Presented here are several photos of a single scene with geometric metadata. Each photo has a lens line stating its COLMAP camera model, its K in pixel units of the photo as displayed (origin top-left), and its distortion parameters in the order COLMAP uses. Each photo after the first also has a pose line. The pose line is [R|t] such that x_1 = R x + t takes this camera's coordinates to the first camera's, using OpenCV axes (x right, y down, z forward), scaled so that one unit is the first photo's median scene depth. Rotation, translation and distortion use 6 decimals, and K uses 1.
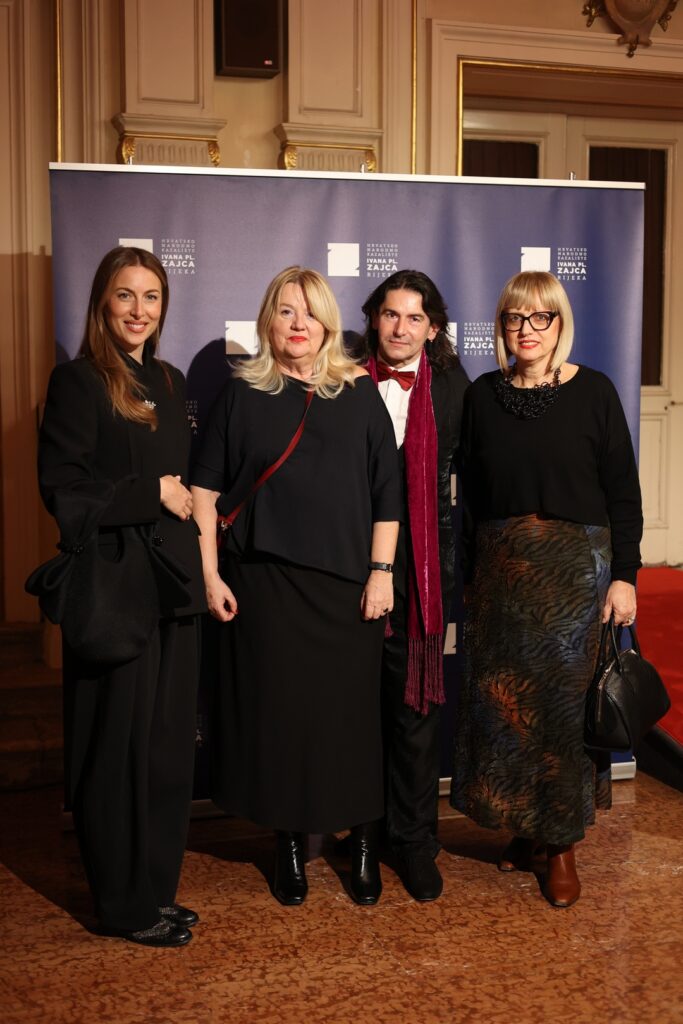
lens RADIAL K [[1451.4, 0, 334.1], [0, 1451.4, 519.3], [0, 0, 1]] dist [-0.006984, 0.000000]
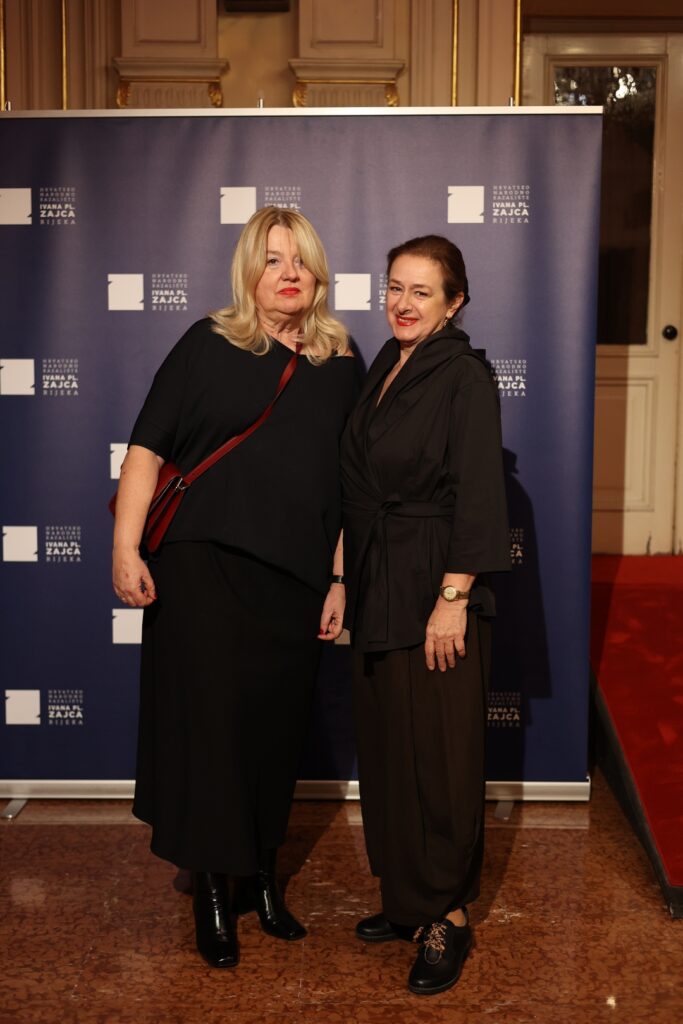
lens RADIAL K [[1451.4, 0, 339.9], [0, 1451.4, 523.0], [0, 0, 1]] dist [-0.006984, 0.000000]
pose [[0.952150, 0.042632, -0.302642, 0.421101], [-0.032848, 0.998762, 0.037348, -0.019422], [0.303860, -0.025620, 0.952372, 0.178062]]
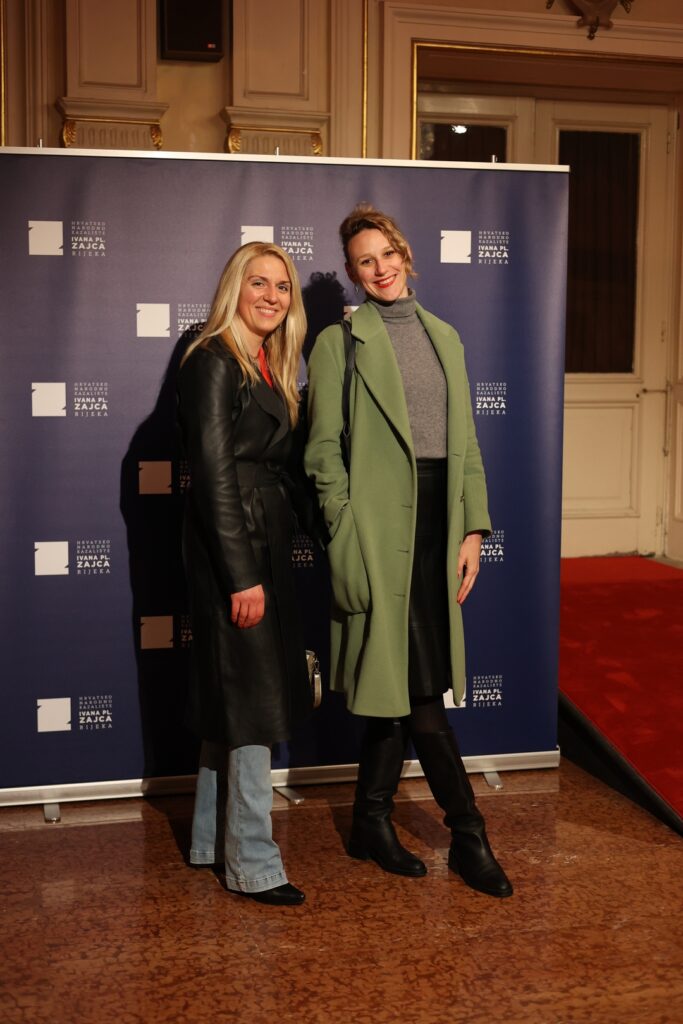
lens RADIAL K [[1451.4, 0, 337.5], [0, 1451.4, 518.1], [0, 0, 1]] dist [-0.006984, 0.000000]
pose [[0.998970, 0.010044, -0.044258, 0.129130], [-0.009755, 0.999930, 0.006760, 0.003935], [0.044323, -0.006321, 0.998997, 0.005319]]
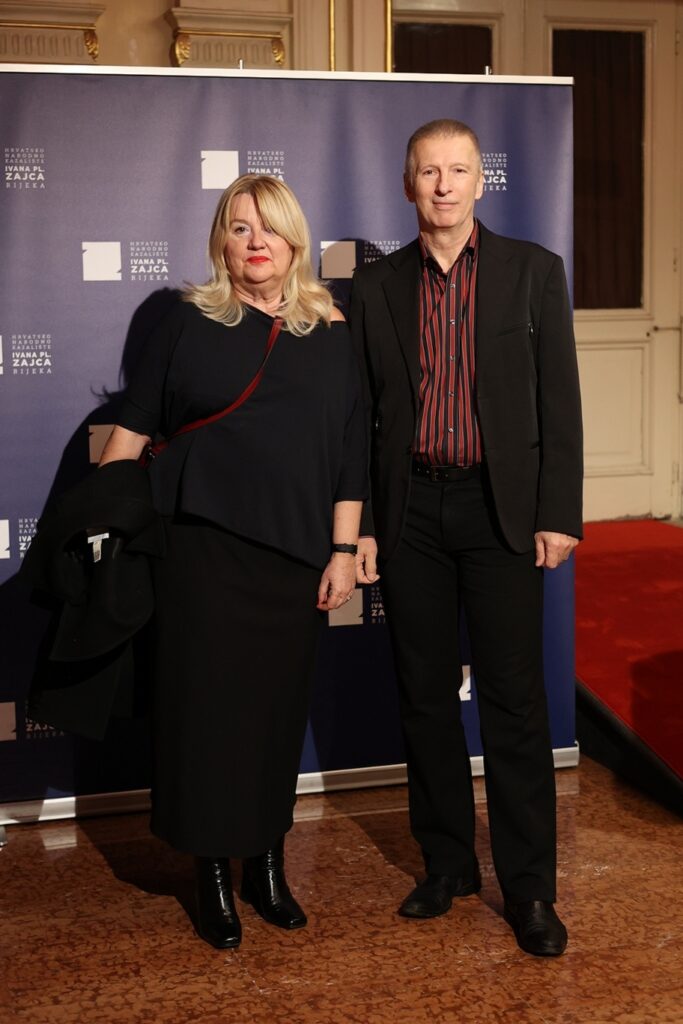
lens RADIAL K [[1719.3, 0, 364.3], [0, 1719.3, 481.6], [0, 0, 1]] dist [-0.010218, 0.000000]
pose [[0.999888, -0.012308, 0.008552, 0.096336], [0.012225, 0.999878, 0.009681, -0.002805], [-0.008670, -0.009576, 0.999917, -0.026122]]
